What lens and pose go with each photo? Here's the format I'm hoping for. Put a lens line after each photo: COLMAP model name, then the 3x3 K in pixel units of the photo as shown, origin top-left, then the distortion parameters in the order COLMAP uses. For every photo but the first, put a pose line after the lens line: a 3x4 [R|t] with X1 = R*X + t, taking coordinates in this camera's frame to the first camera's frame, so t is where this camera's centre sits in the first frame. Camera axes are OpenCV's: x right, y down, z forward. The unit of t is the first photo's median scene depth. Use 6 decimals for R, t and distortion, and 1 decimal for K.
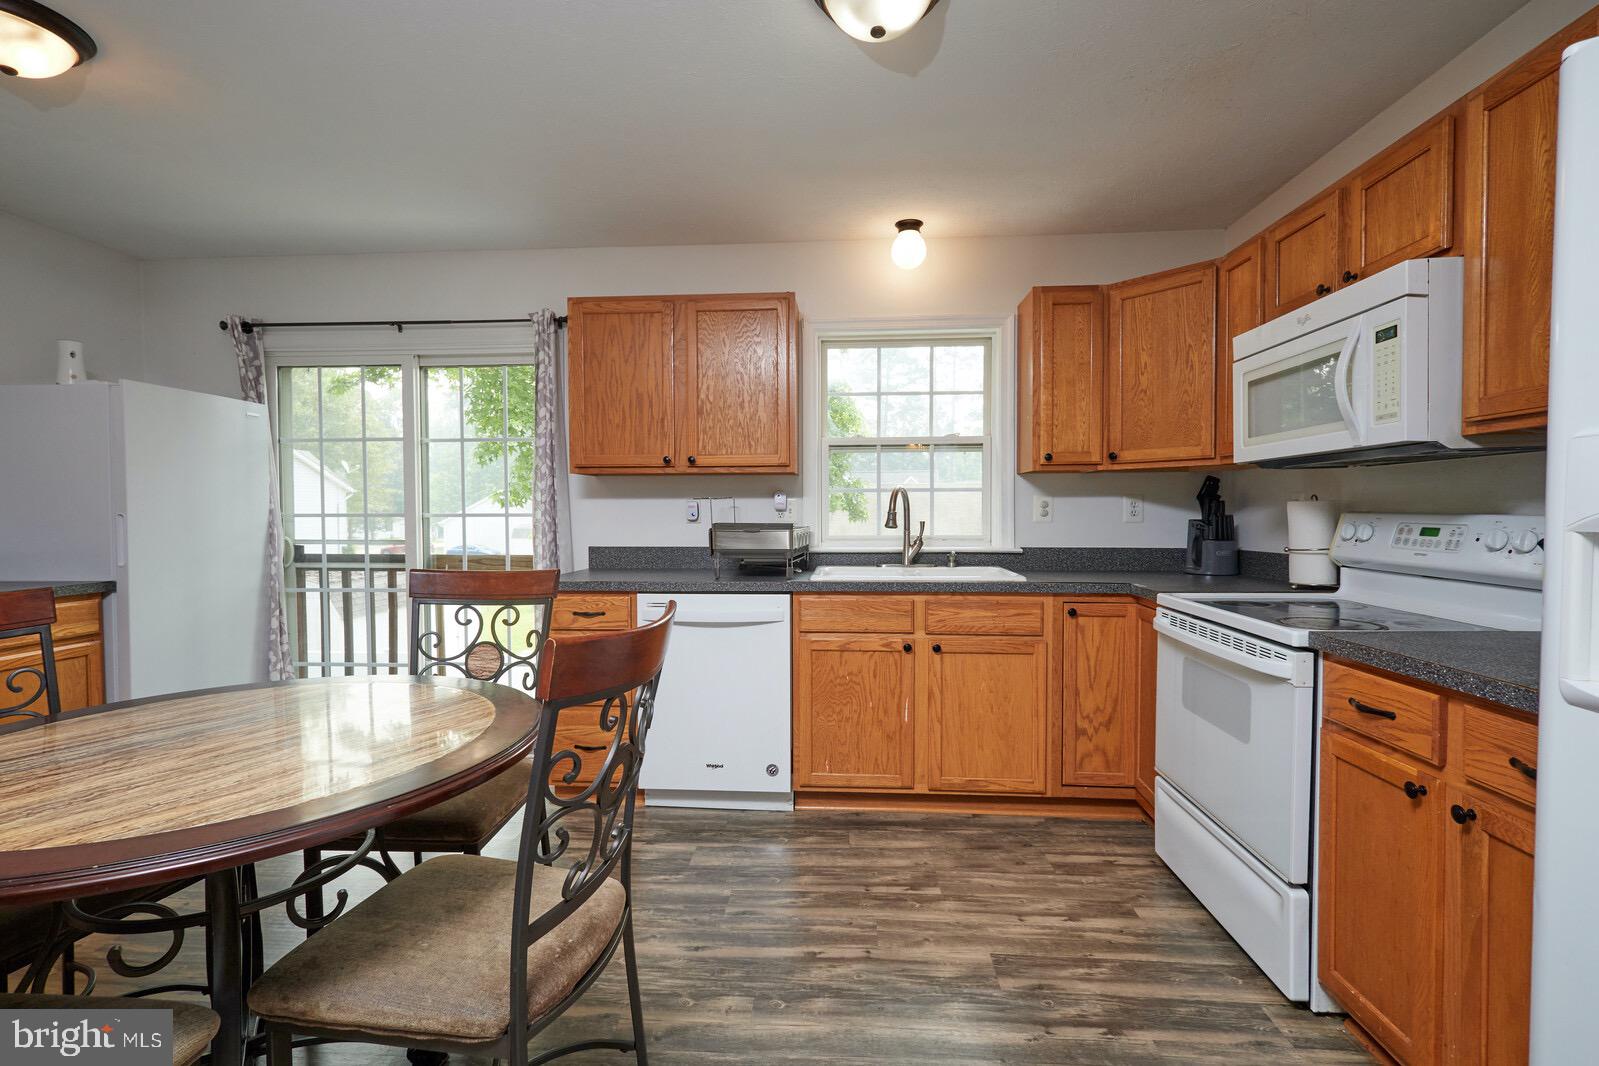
lens RADIAL K [[739.0, 0, 801.0], [0, 739.0, 530.8], [0, 0, 1]] dist [-0.000383, 0.001027]
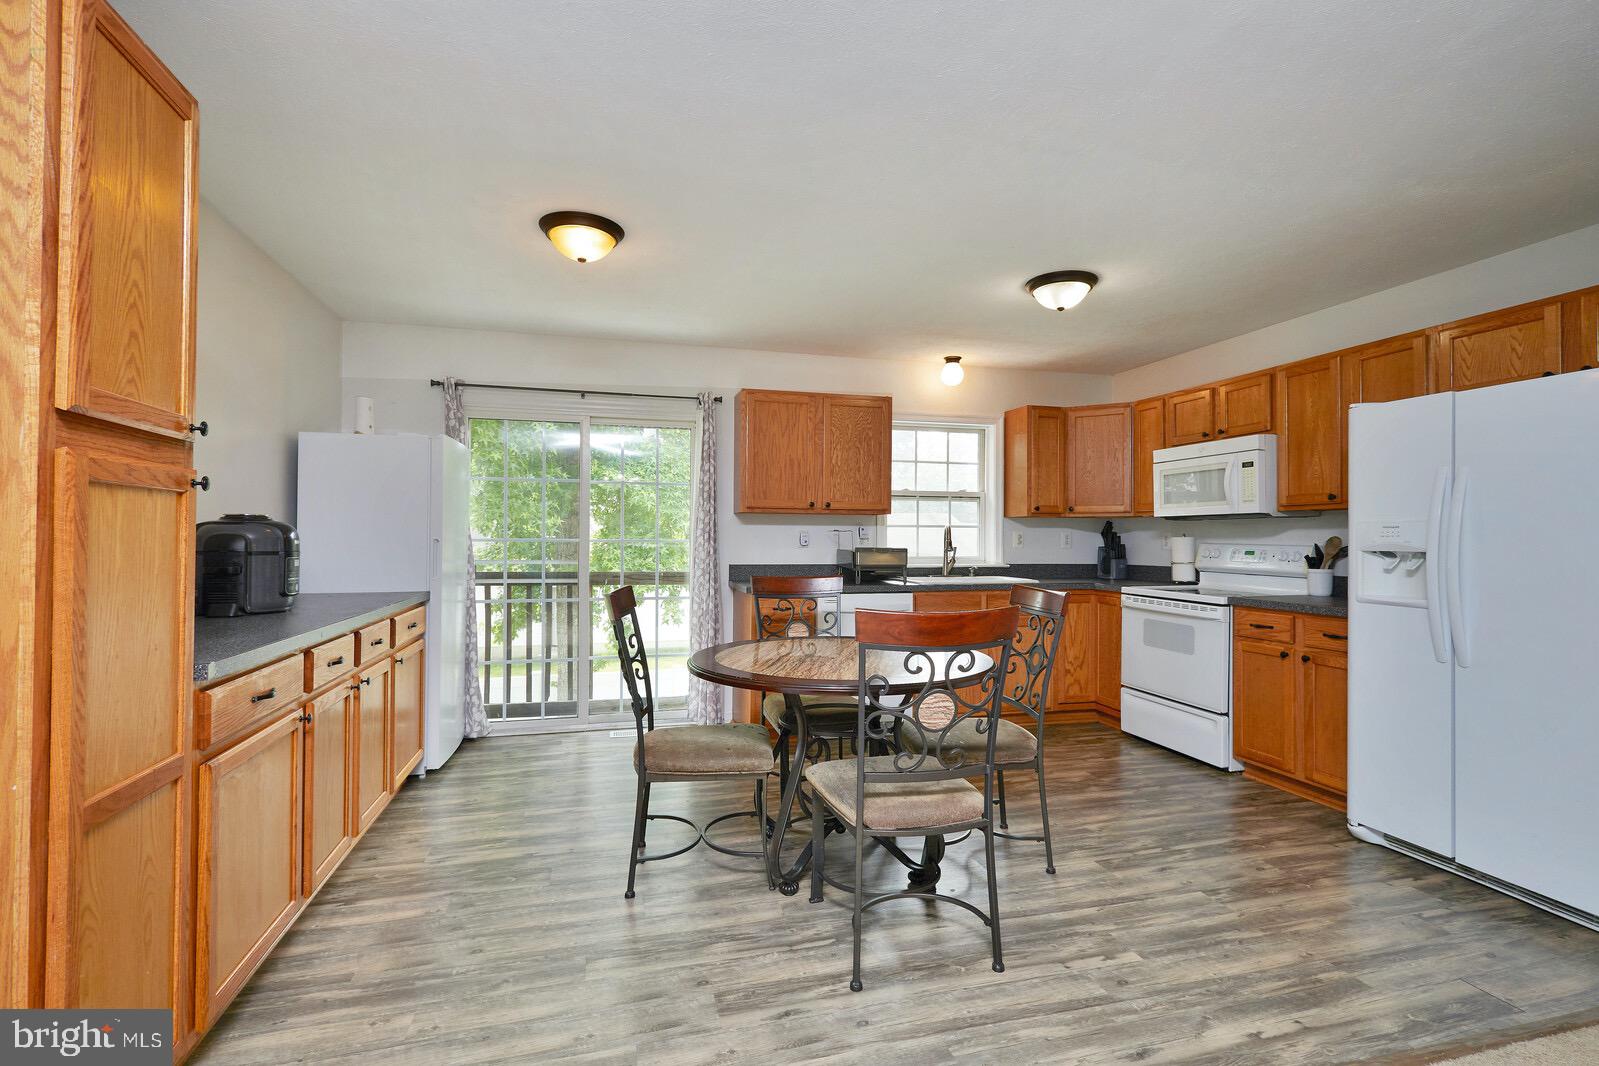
lens RADIAL K [[739.0, 0, 802.2], [0, 739.0, 526.5], [0, 0, 1]] dist [-0.000383, 0.001027]
pose [[0.945618, 0.013738, 0.324990, -0.699636], [-0.000266, 0.999140, -0.041463, 0.009101], [-0.325281, 0.039122, 0.944808, -0.389762]]
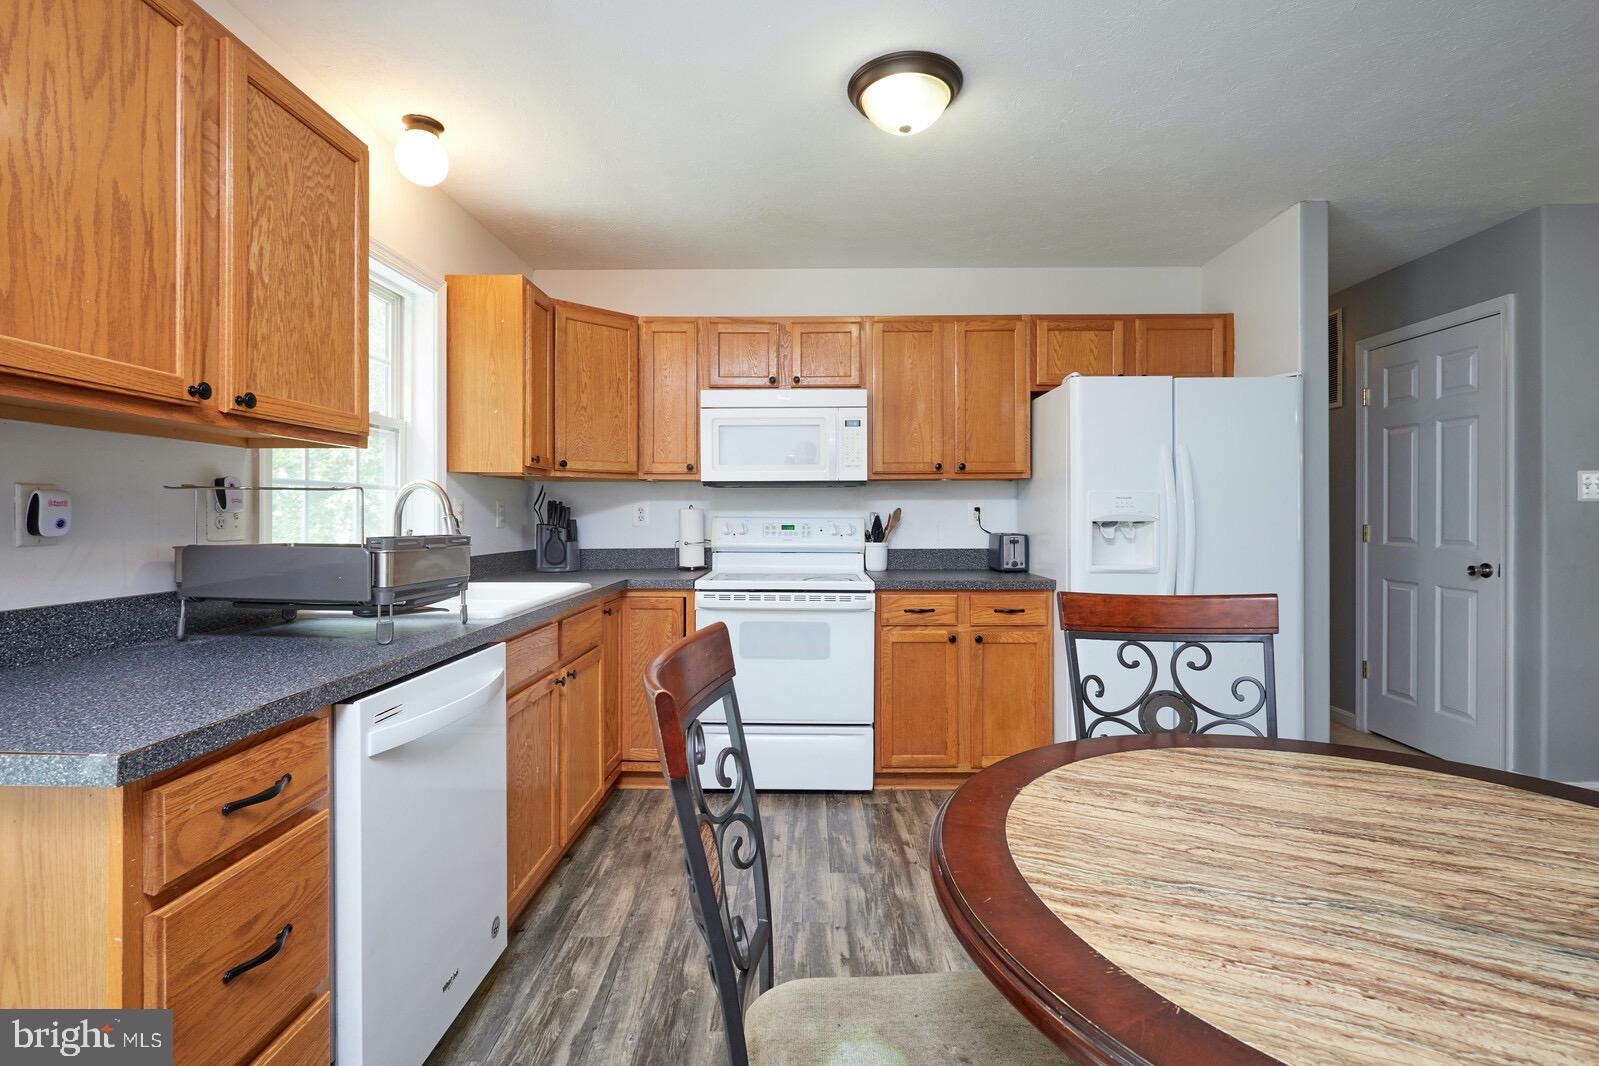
lens RADIAL K [[739.0, 0, 798.2], [0, 739.0, 516.7], [0, 0, 1]] dist [-0.000383, 0.001027]
pose [[-0.051752, 0.001409, 0.998659, -0.635843], [0.029035, 0.999578, 0.000094, -0.016514], [-0.998238, 0.029001, -0.051771, 0.715094]]
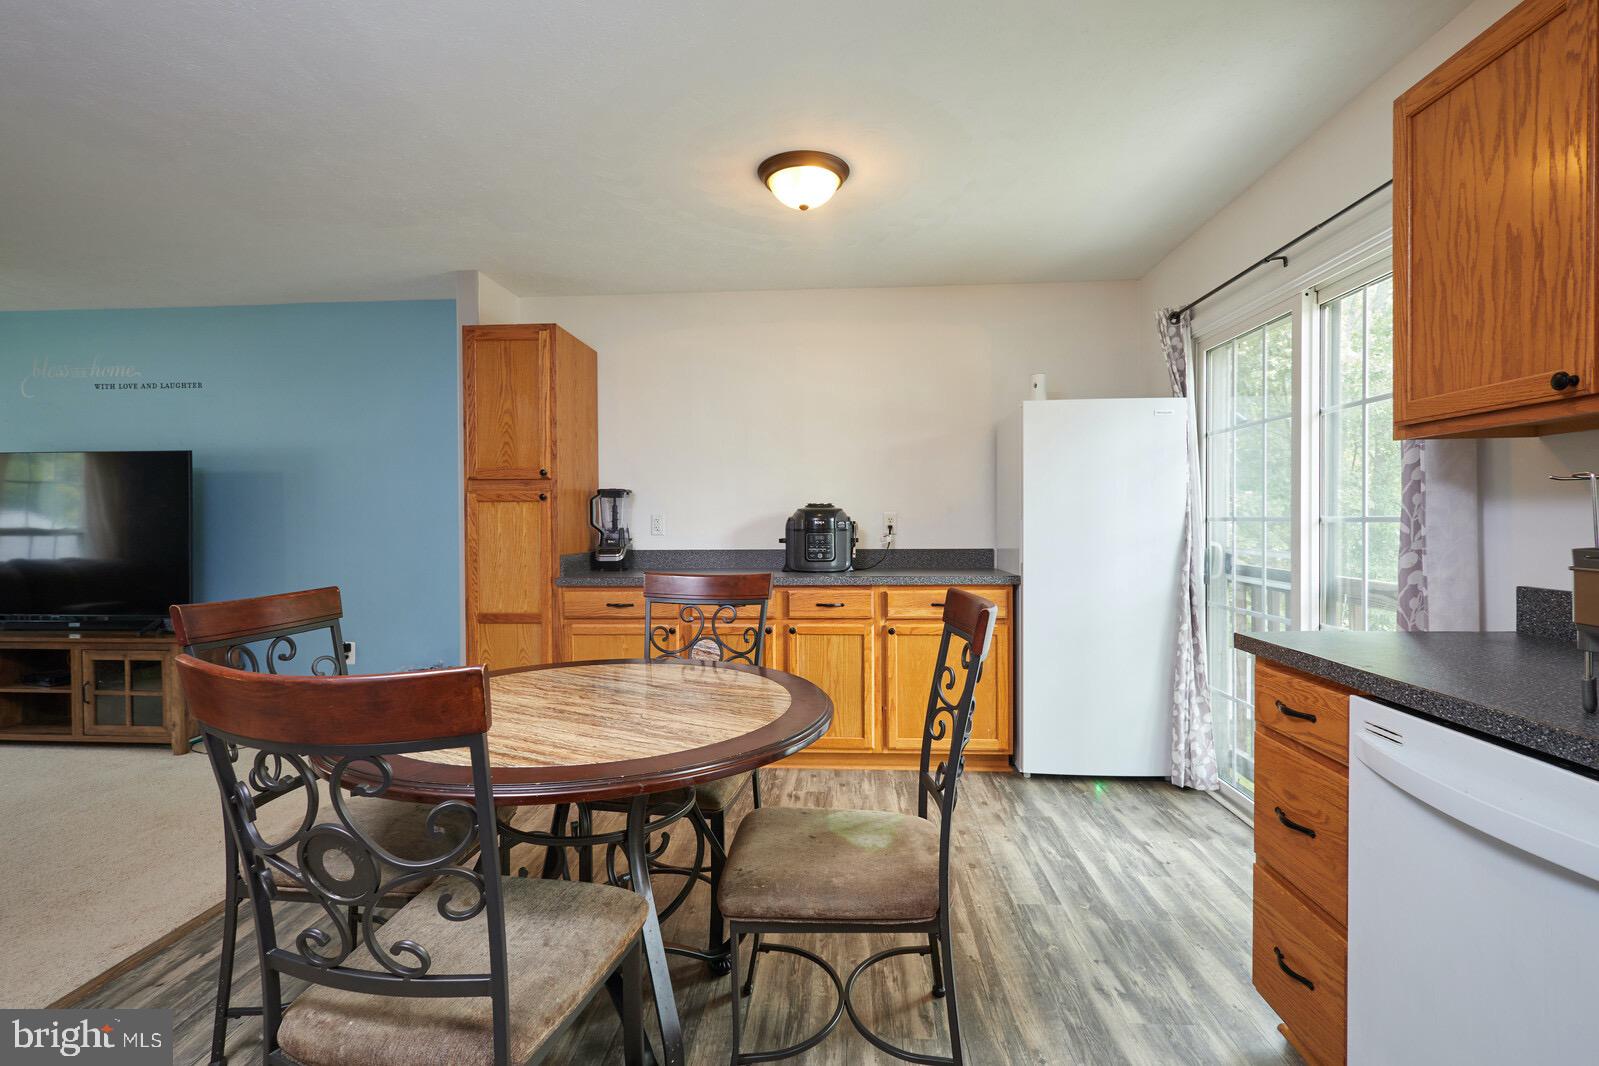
lens RADIAL K [[739.0, 0, 795.5], [0, 739.0, 531.0], [0, 0, 1]] dist [-0.000383, 0.001027]
pose [[-0.006319, 0.019210, -0.999795, 0.221721], [-0.018412, 0.999644, 0.019324, -0.017579], [0.999811, 0.018531, -0.005963, 0.620306]]
